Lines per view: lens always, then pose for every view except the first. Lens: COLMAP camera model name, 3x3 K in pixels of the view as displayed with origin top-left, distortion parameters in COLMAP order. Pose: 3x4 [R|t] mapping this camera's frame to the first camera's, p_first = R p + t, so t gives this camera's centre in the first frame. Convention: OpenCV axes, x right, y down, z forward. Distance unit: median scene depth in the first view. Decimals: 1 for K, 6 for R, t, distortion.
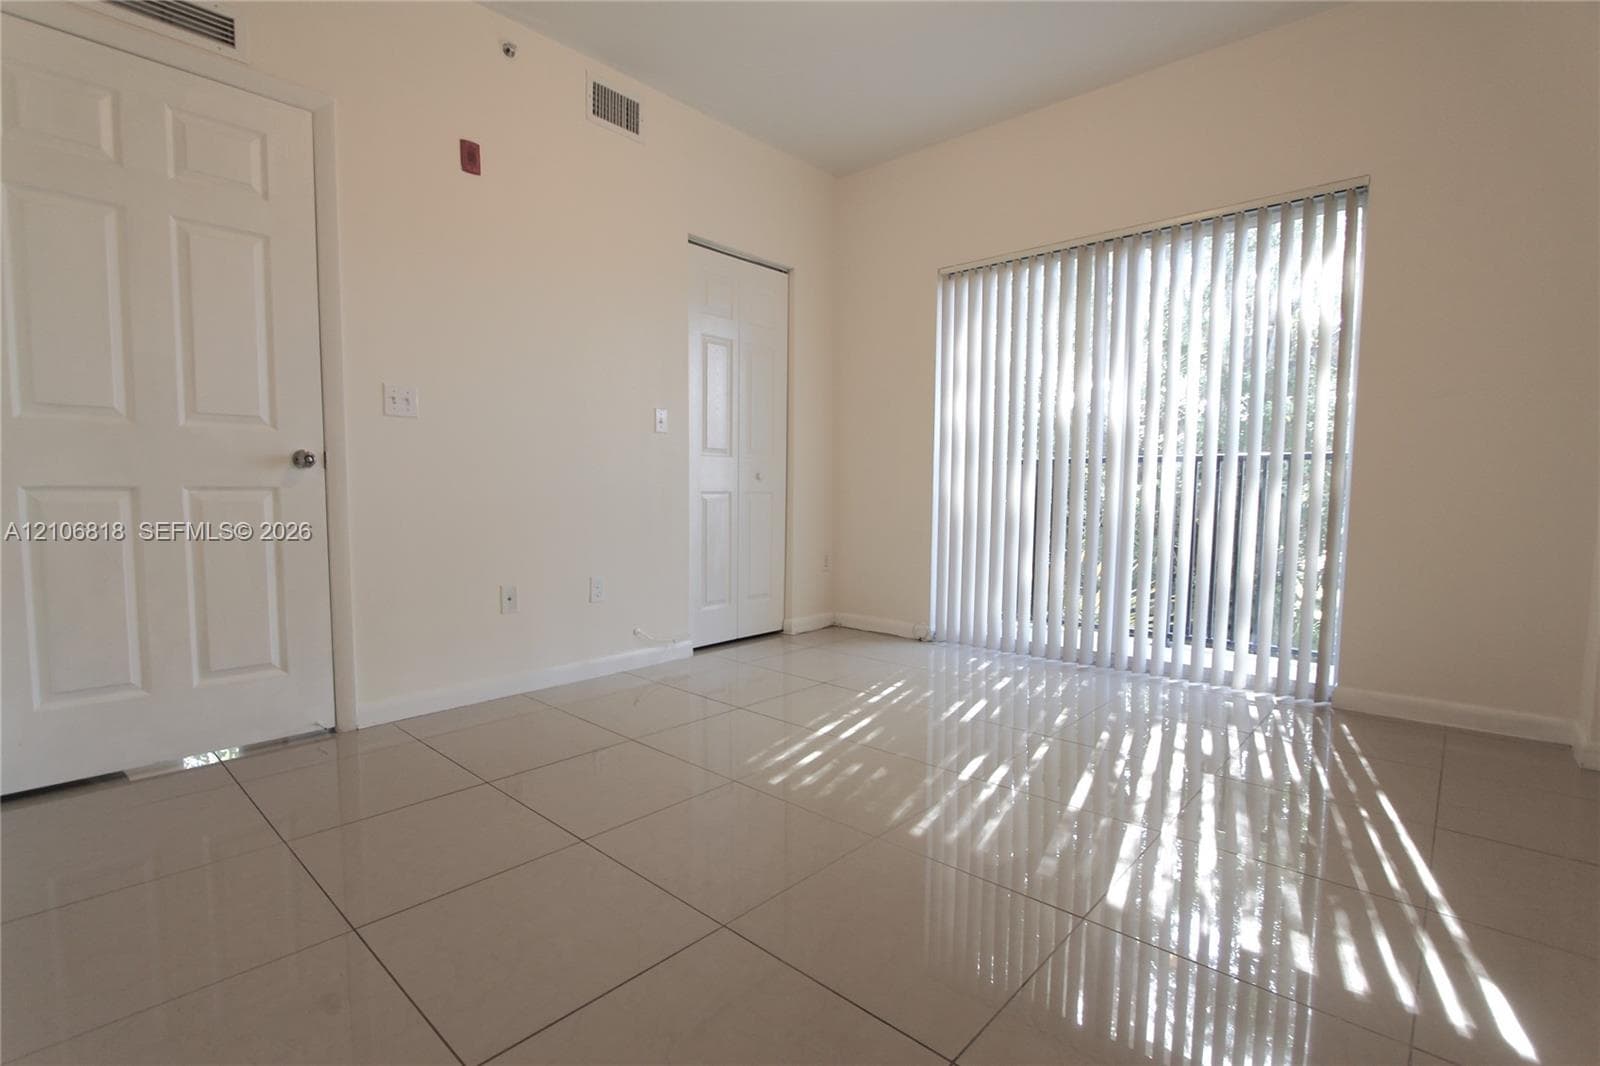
lens RADIAL K [[737.6, 0, 802.6], [0, 737.6, 538.0], [0, 0, 1]] dist [-0.003240, 0.001176]
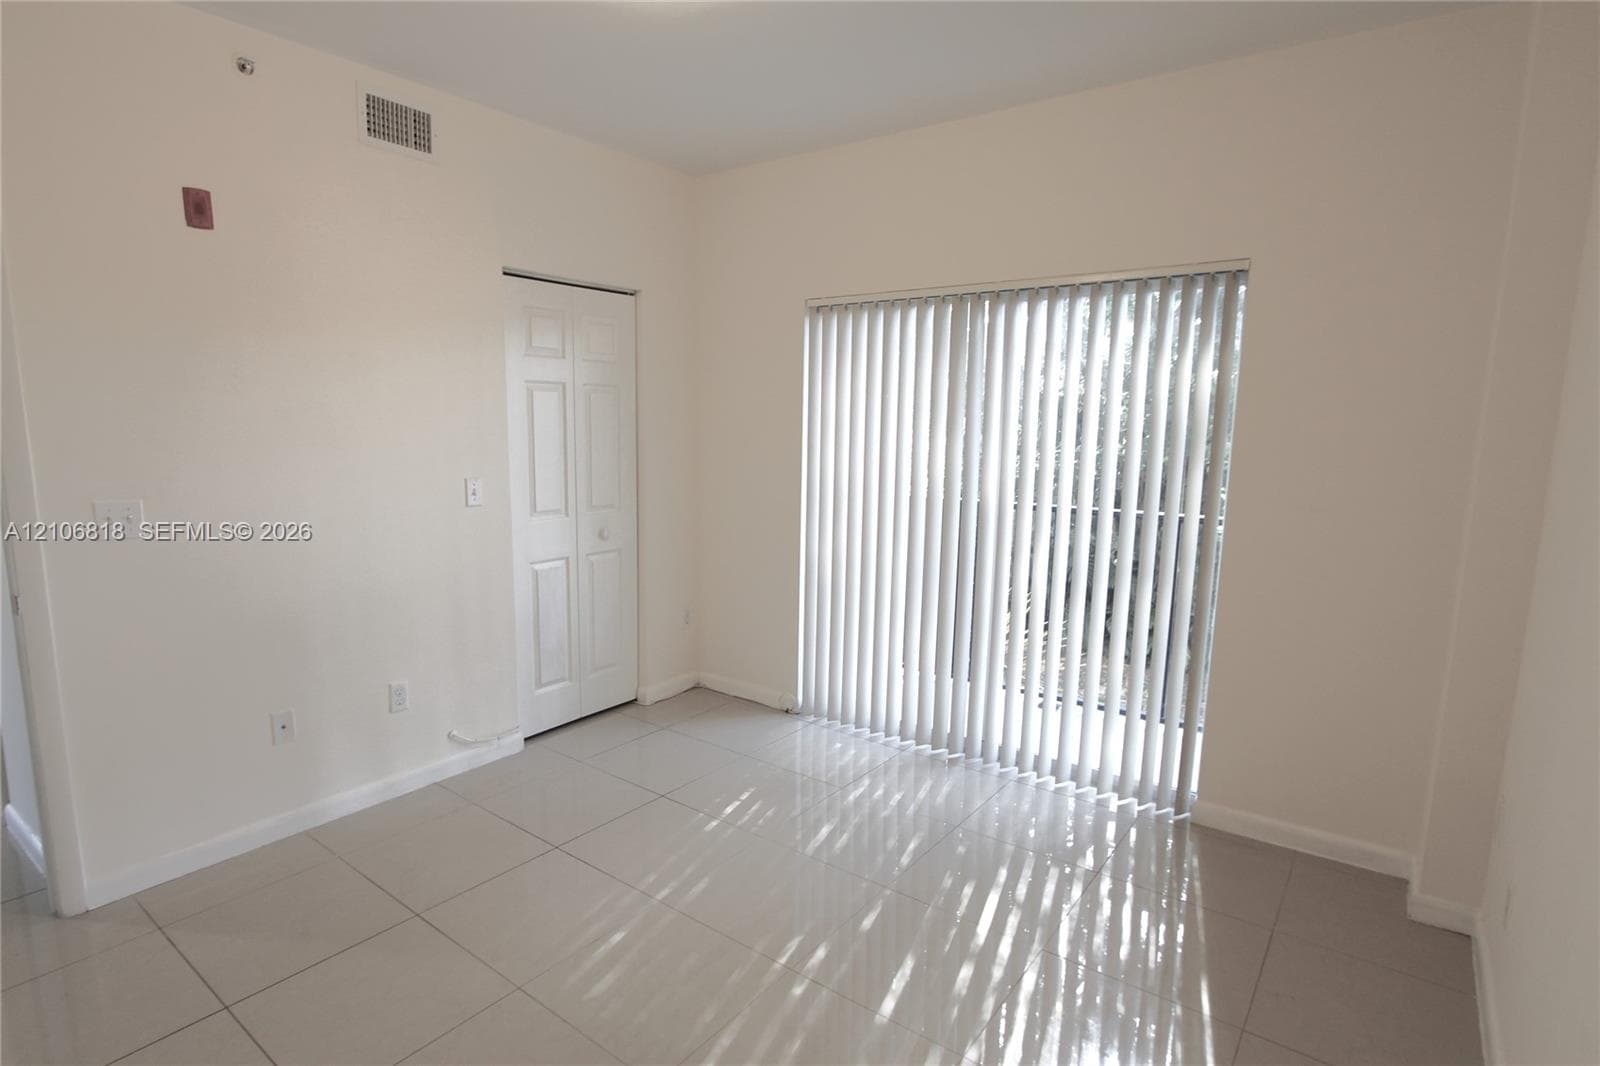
lens RADIAL K [[818.1, 0, 797.7], [0, 818.1, 532.4], [0, 0, 1]] dist [0.005036, -0.001576]
pose [[0.996088, -0.006170, 0.088150, 0.095989], [-0.000709, 0.996970, 0.077787, -0.181035], [-0.088363, -0.077545, 0.993065, 0.015154]]
